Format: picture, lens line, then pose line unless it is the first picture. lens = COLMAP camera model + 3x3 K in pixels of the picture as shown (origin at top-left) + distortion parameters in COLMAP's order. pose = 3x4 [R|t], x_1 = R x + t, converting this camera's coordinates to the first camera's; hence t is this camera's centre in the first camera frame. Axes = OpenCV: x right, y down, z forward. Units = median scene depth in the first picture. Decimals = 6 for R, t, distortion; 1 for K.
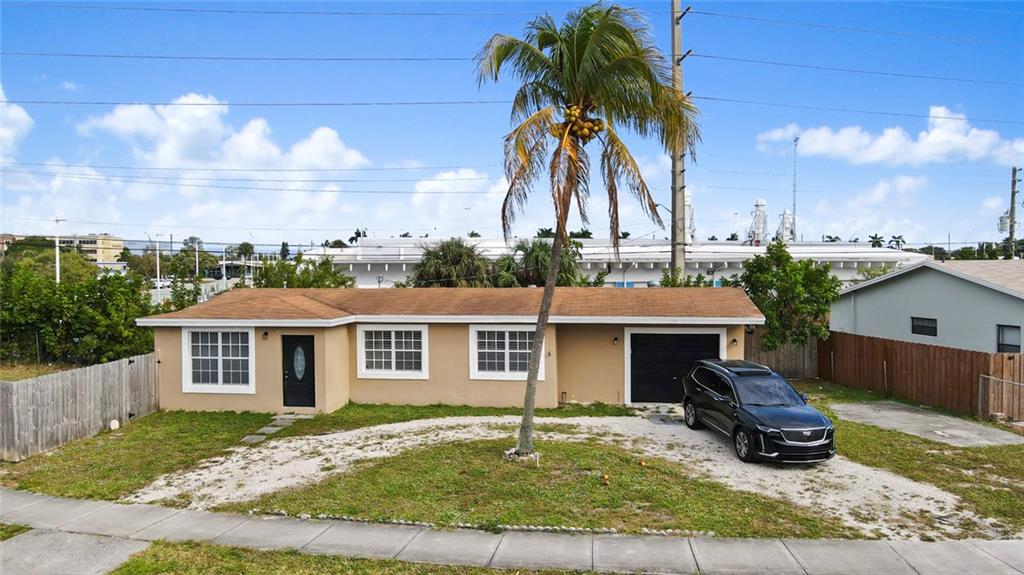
lens RADIAL K [[756.5, 0, 512.0], [0, 756.5, 287.5], [0, 0, 1]] dist [-0.002094, 0.034558]
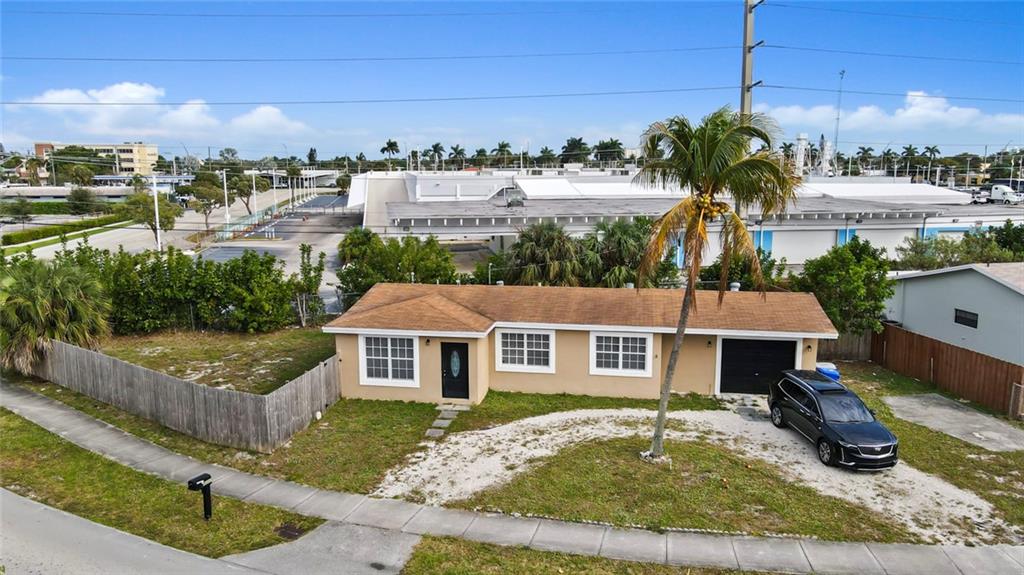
lens RADIAL K [[756.5, 0, 512.0], [0, 756.5, 287.5], [0, 0, 1]] dist [-0.002094, 0.034558]
pose [[0.999680, 0.003897, -0.024981, -0.192911], [-0.000479, 0.990788, 0.135419, -0.236132], [0.025278, -0.135364, 0.990473, -0.257500]]
